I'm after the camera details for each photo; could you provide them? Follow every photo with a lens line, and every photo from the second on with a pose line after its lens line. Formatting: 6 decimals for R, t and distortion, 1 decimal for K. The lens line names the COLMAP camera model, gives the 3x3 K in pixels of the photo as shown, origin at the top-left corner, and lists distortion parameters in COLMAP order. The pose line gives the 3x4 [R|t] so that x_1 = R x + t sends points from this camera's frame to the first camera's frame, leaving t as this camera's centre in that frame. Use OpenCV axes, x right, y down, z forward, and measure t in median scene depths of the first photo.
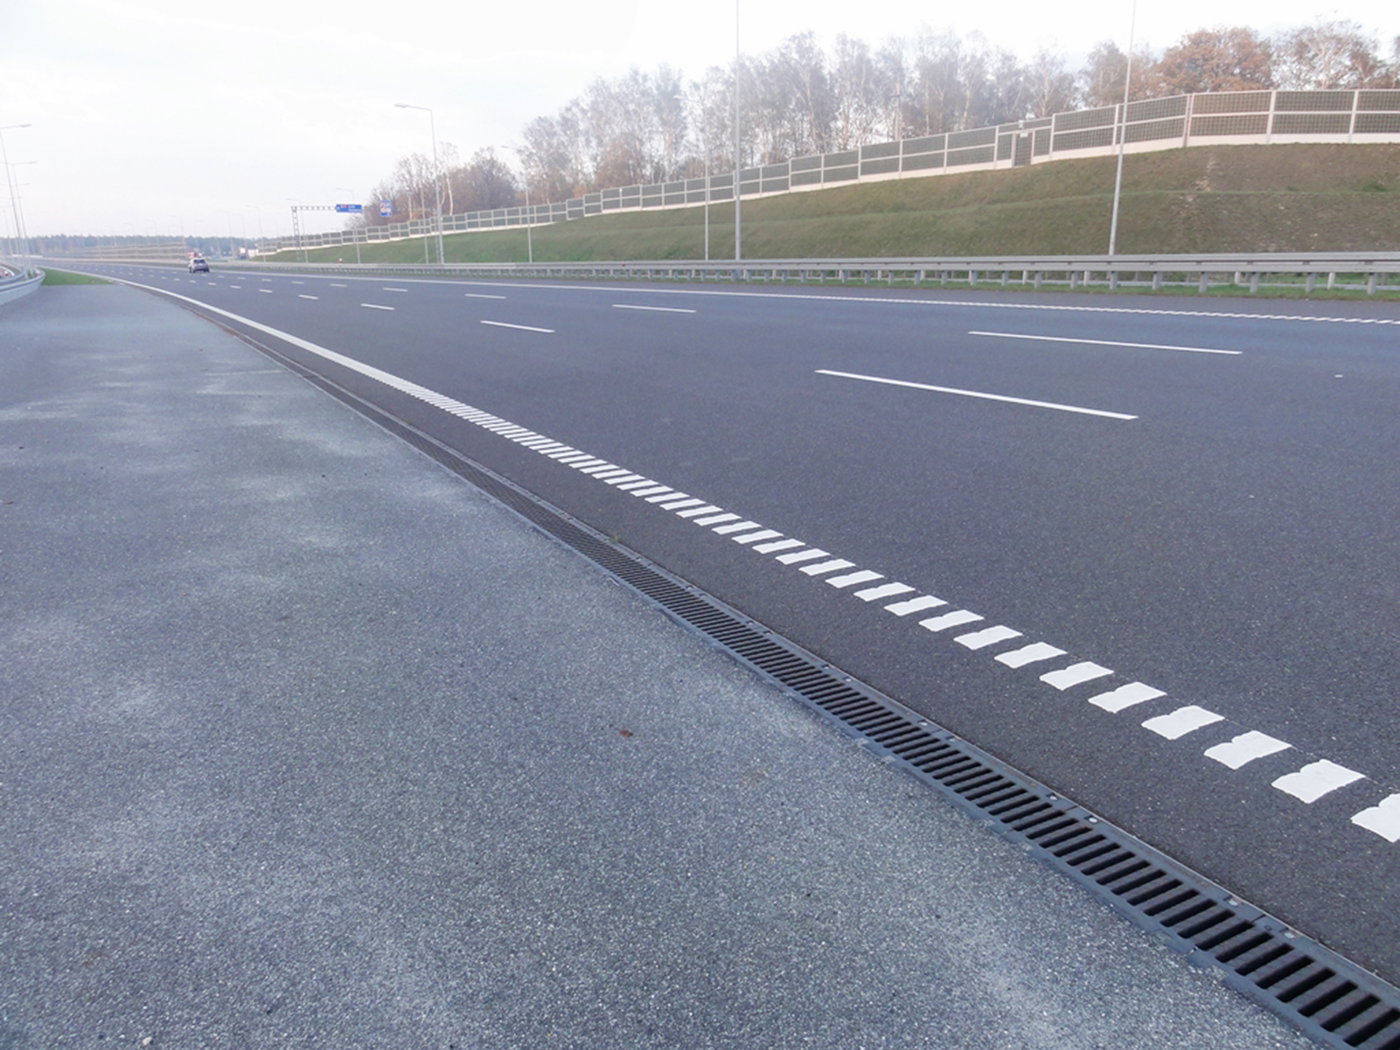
lens RADIAL K [[1024.0, 0, 698.5], [0, 1024.0, 525.3], [0, 0, 1]] dist [-0.003428, 0.008001]
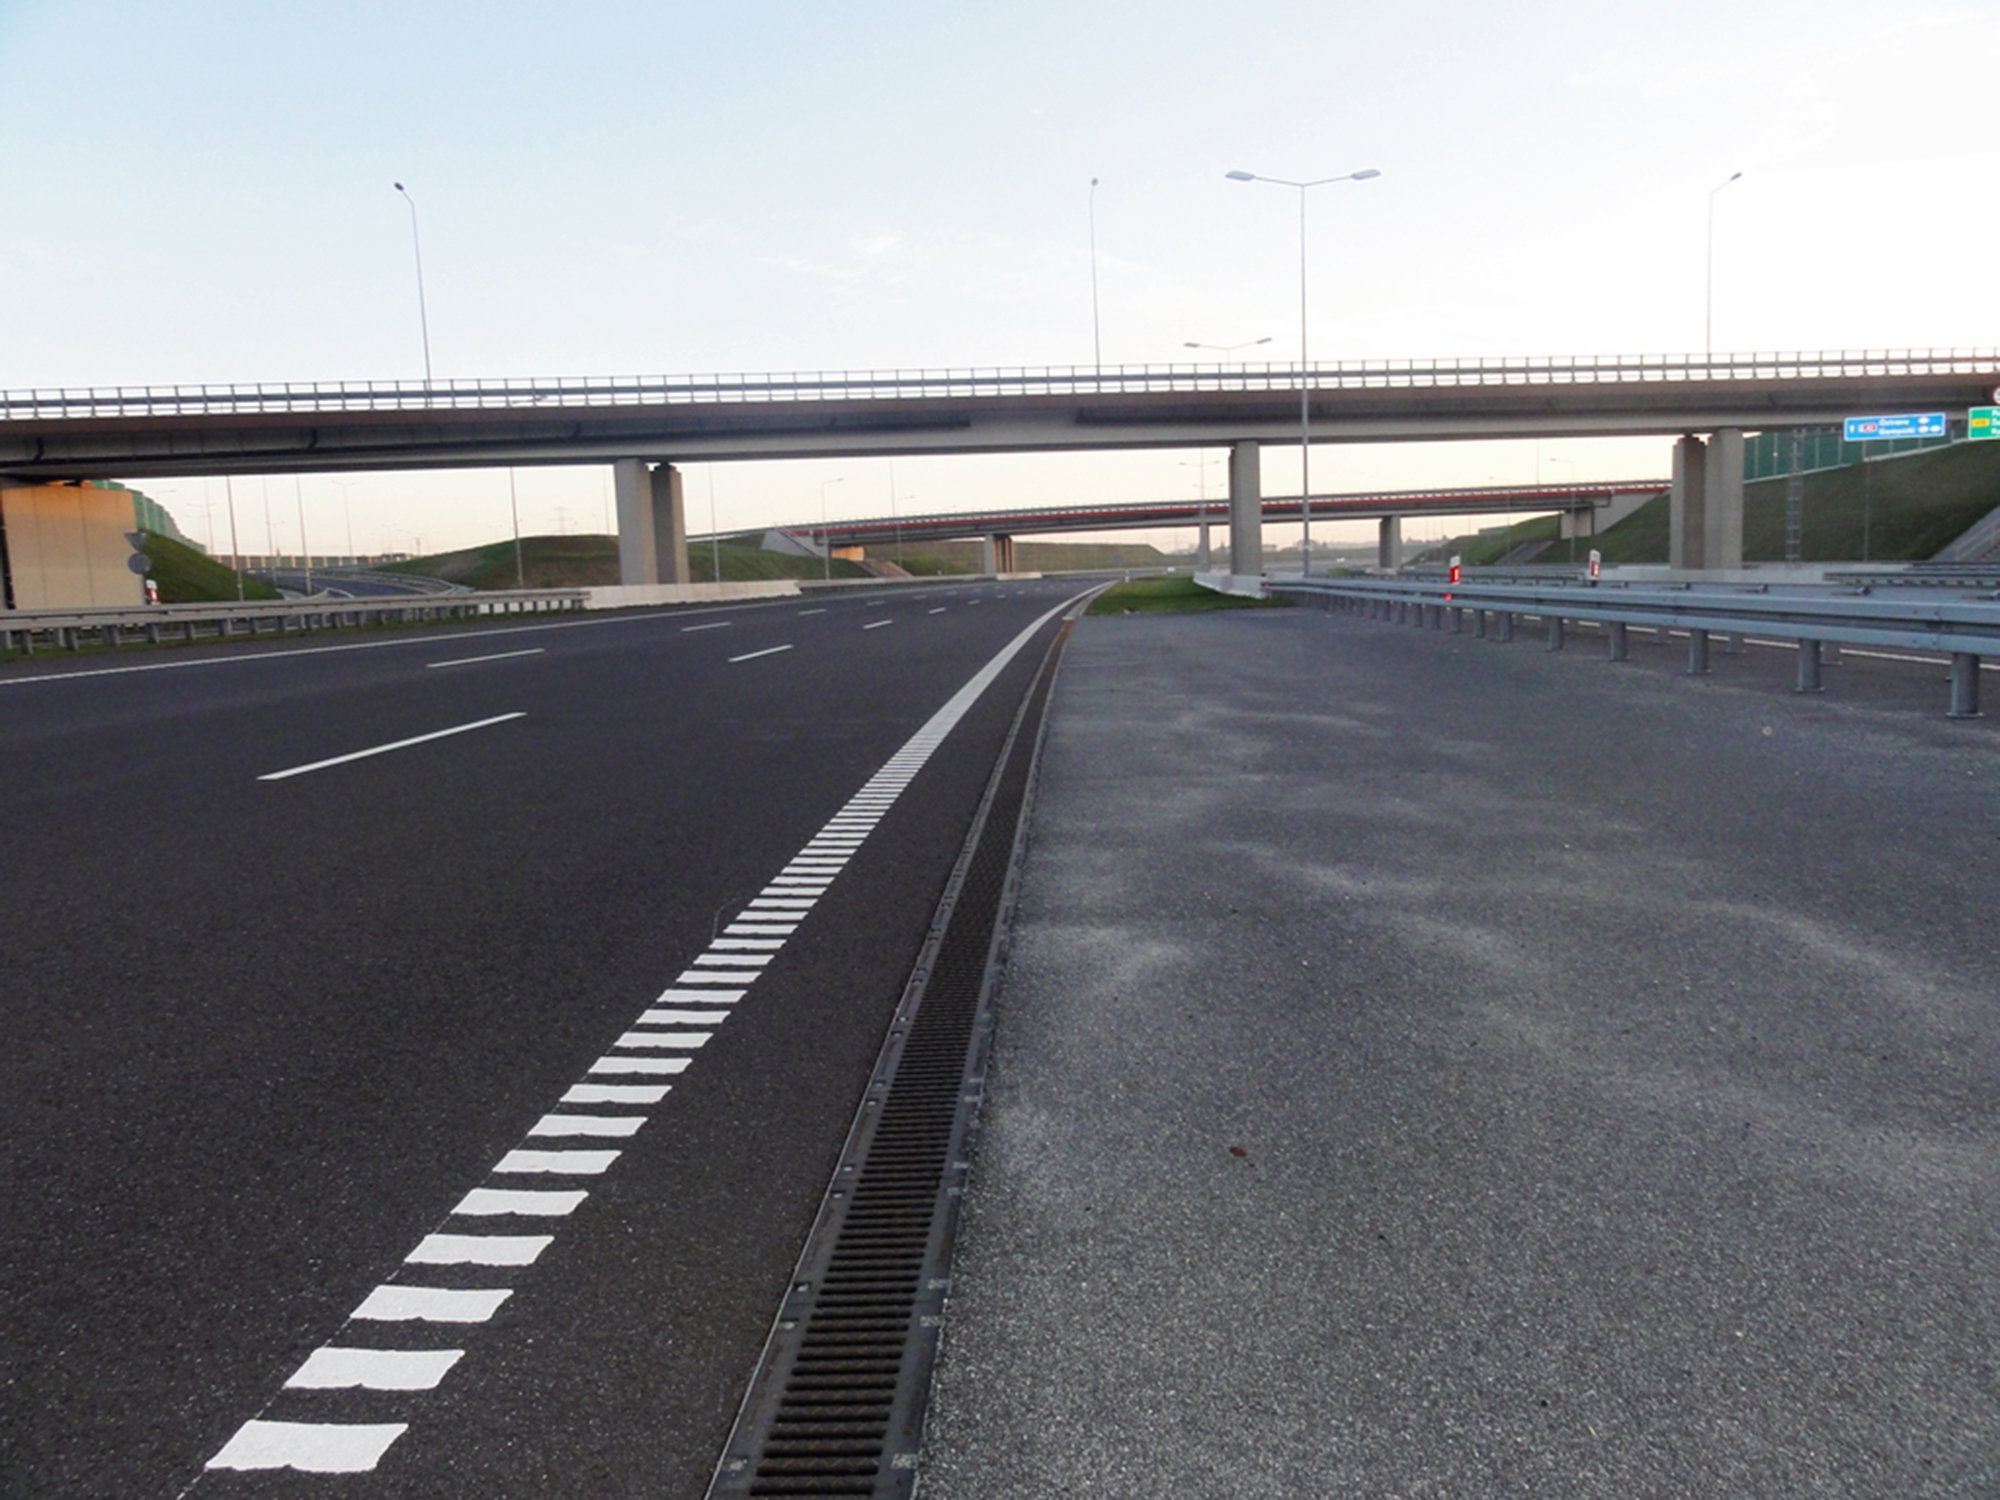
lens RADIAL K [[1462.9, 0, 1011.6], [0, 1462.9, 751.7], [0, 0, 1]] dist [-0.003428, 0.008001]
pose [[-0.861502, -0.007756, 0.507695, -0.465124], [0.181877, 0.928823, 0.322815, -0.422621], [-0.474063, 0.370444, -0.798772, 1.860646]]
